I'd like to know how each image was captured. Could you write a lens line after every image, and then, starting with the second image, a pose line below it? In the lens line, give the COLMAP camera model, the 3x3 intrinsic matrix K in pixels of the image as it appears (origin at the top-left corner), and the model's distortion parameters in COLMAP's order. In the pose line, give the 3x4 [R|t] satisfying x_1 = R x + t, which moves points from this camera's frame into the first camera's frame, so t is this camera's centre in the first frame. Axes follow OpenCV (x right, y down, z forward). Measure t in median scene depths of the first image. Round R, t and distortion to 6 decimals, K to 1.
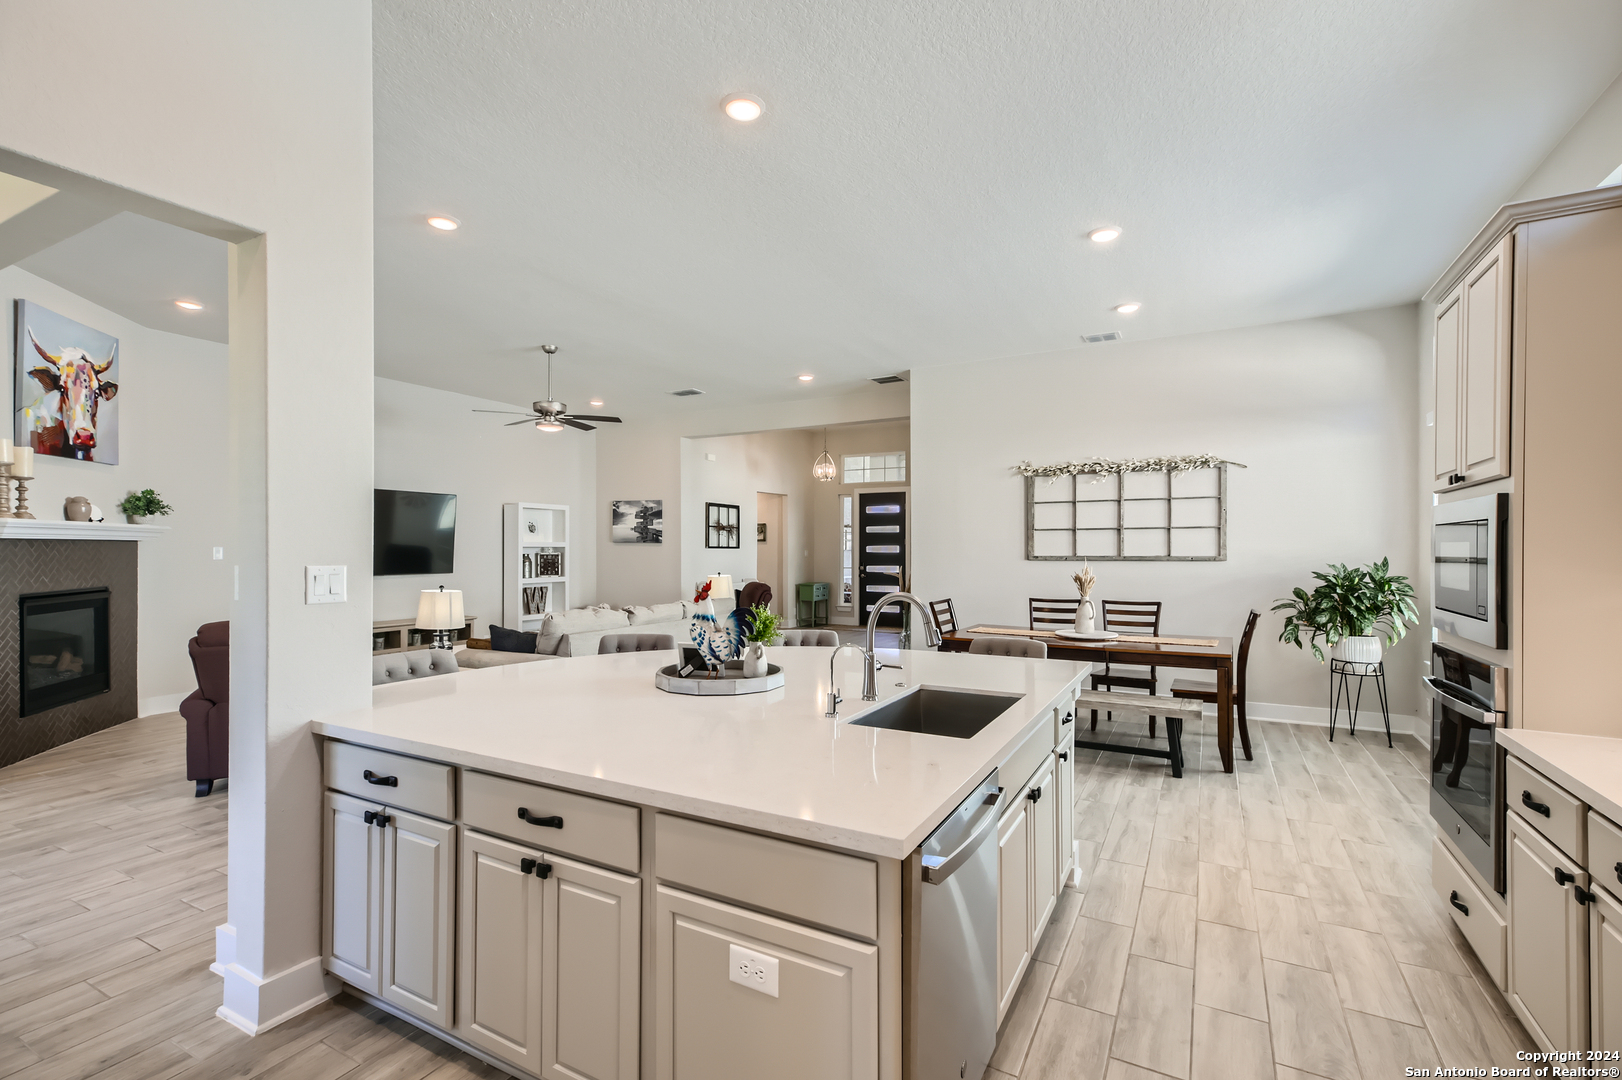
lens RADIAL K [[734.3, 0, 811.6], [0, 734.3, 551.9], [0, 0, 1]] dist [0.009387, 0.000629]
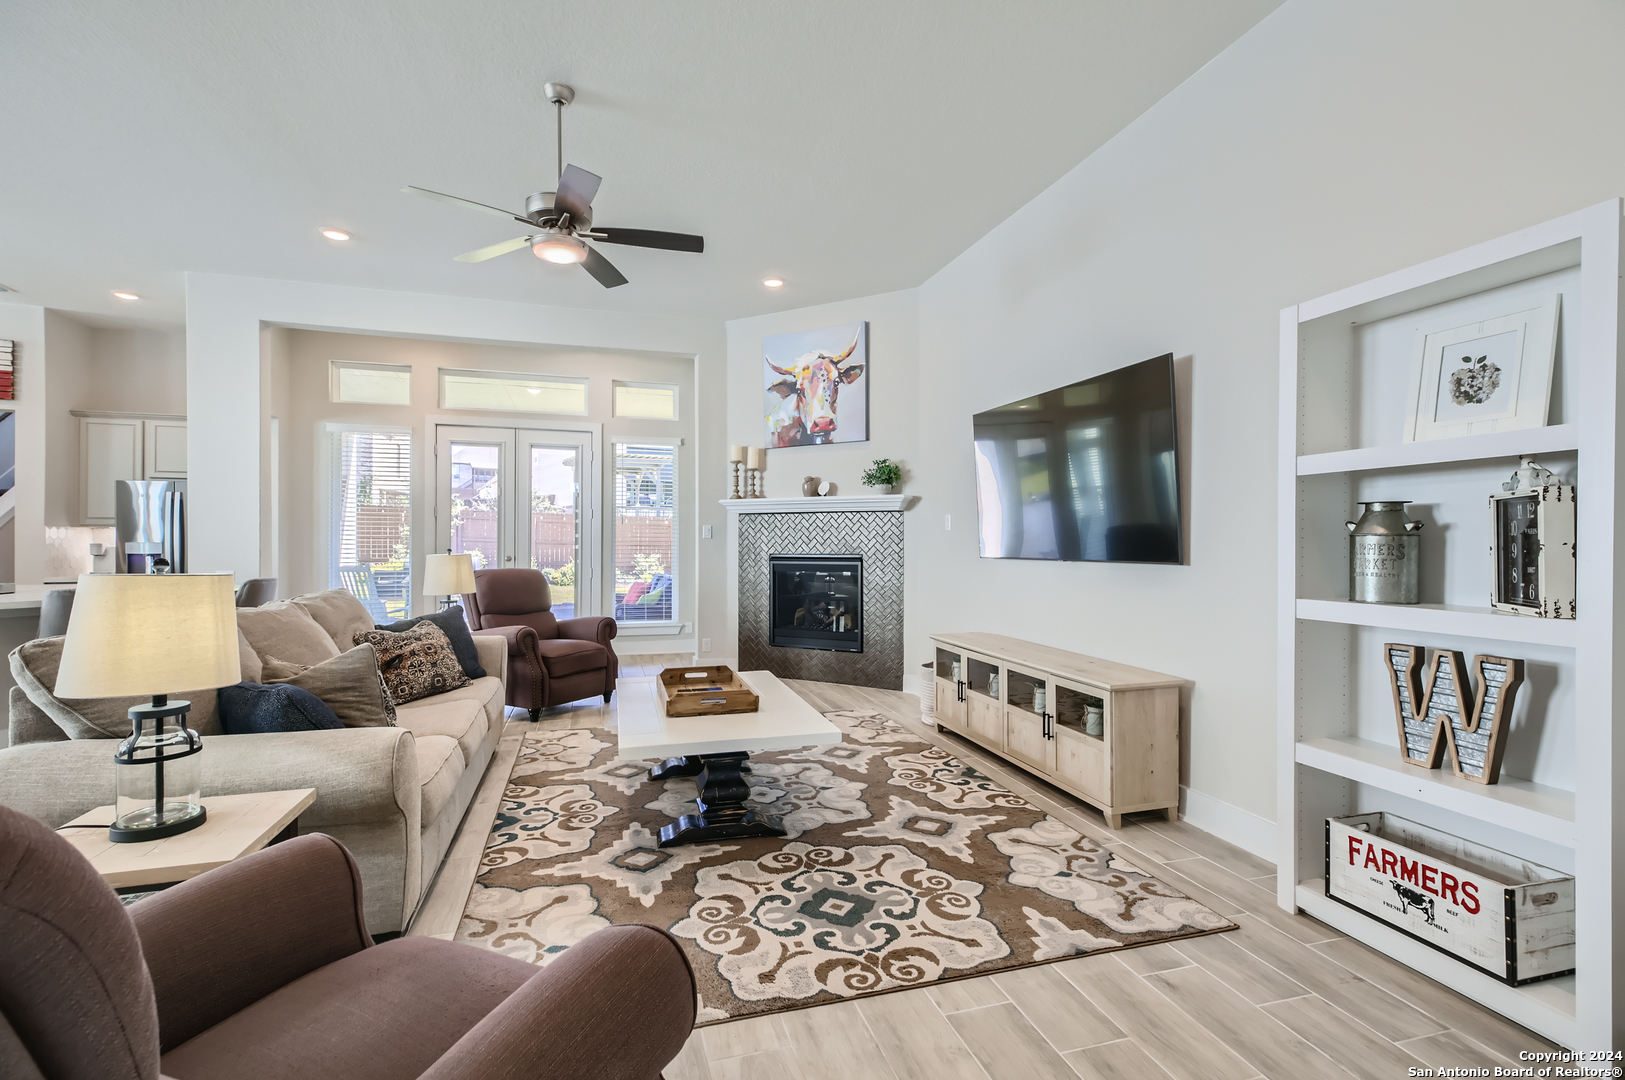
lens RADIAL K [[734.1, 0, 817.1], [0, 734.1, 546.3], [0, 0, 1]] dist [0.007861, 0.000769]
pose [[-0.703668, -0.000696, -0.710529, -0.143535], [-0.007998, 0.999944, 0.006941, 0.027683], [0.710484, 0.010568, -0.703634, 1.692767]]
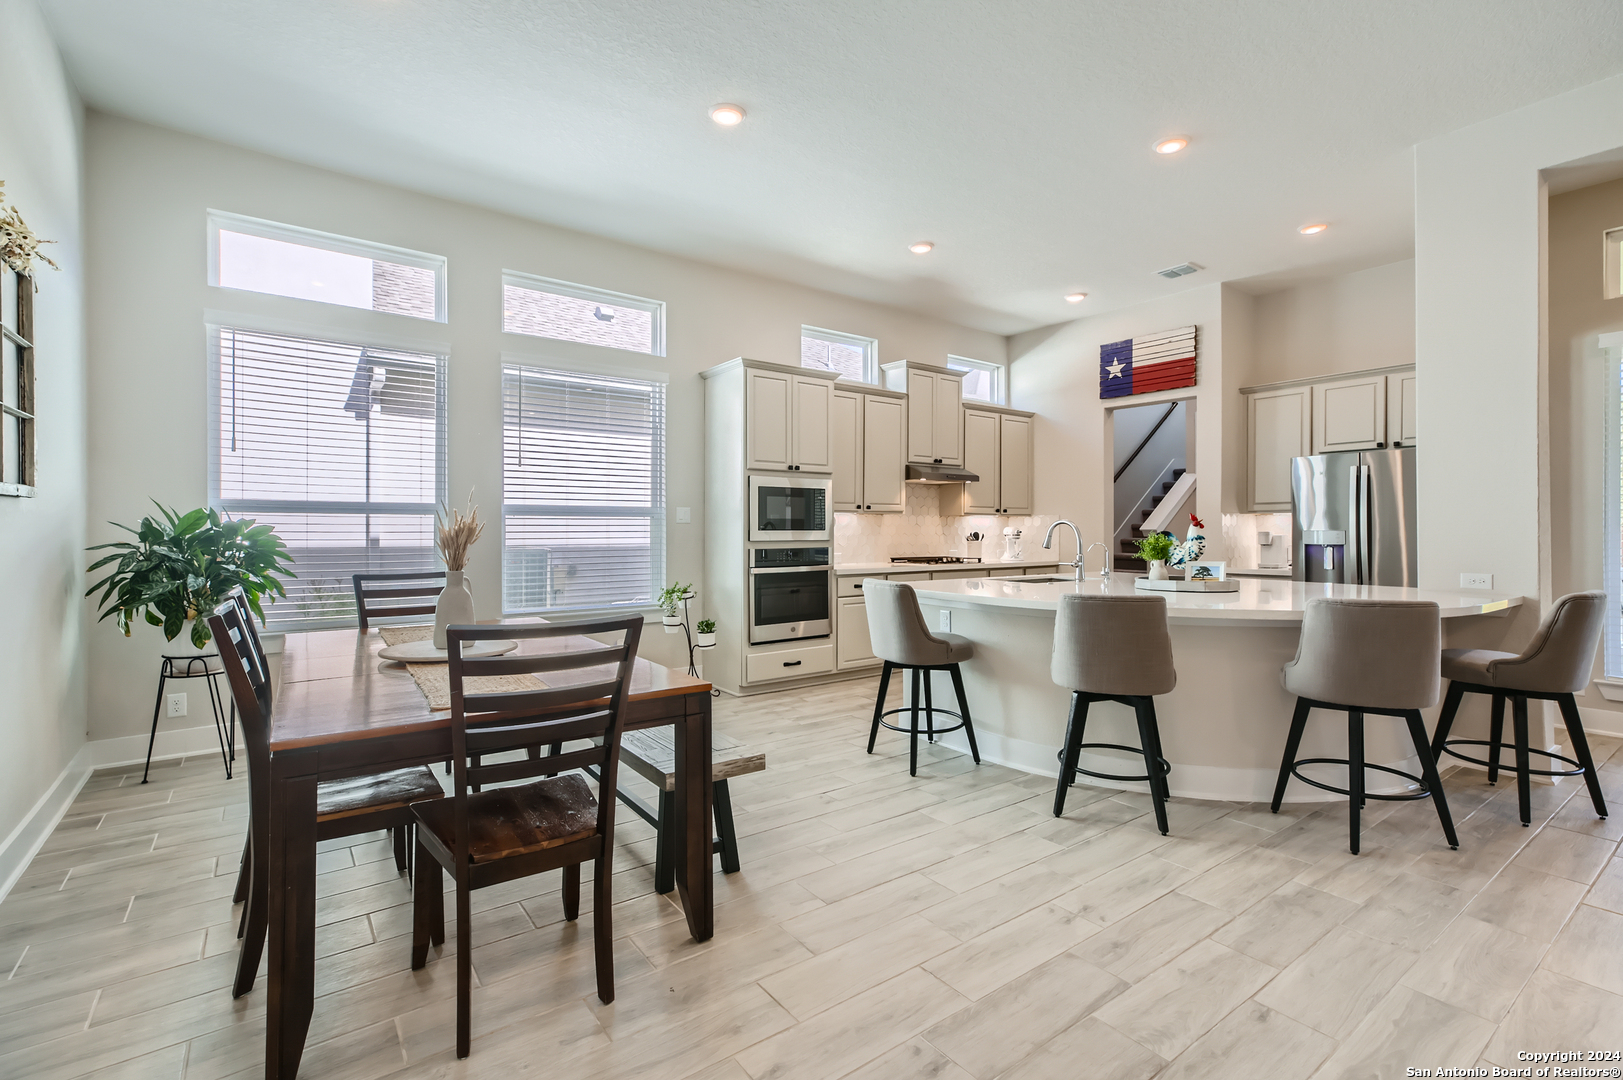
lens RADIAL K [[737.3, 0, 808.1], [0, 737.3, 527.1], [0, 0, 1]] dist [0.013793, 0.000103]
pose [[-0.902979, 0.000058, 0.429685, -0.039740], [0.001151, 0.999997, 0.002284, 0.030458], [-0.429683, 0.002557, -0.902976, 1.281341]]
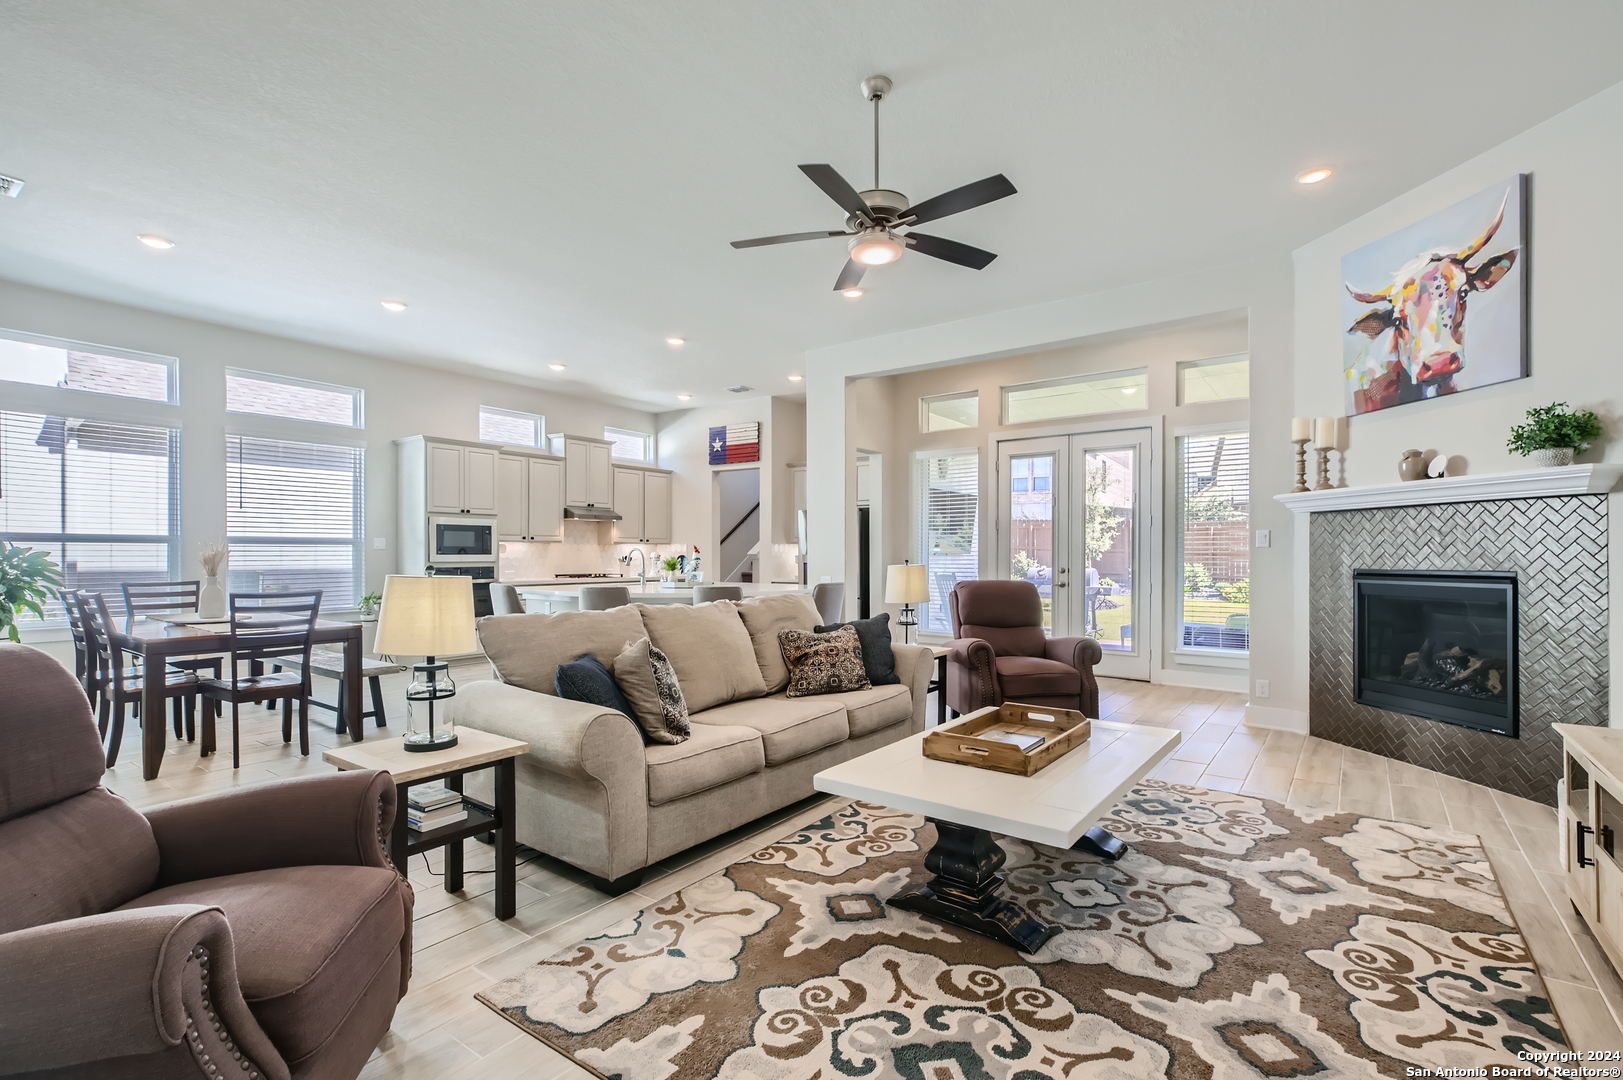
lens RADIAL K [[741.5, 0, 811.8], [0, 741.5, 557.1], [0, 0, 1]] dist [0.010856, 0.000441]
pose [[-0.990645, -0.001312, 0.136461, -0.435244], [0.000063, 0.999949, 0.010076, 0.027410], [-0.136467, 0.009991, -0.990594, 1.706815]]
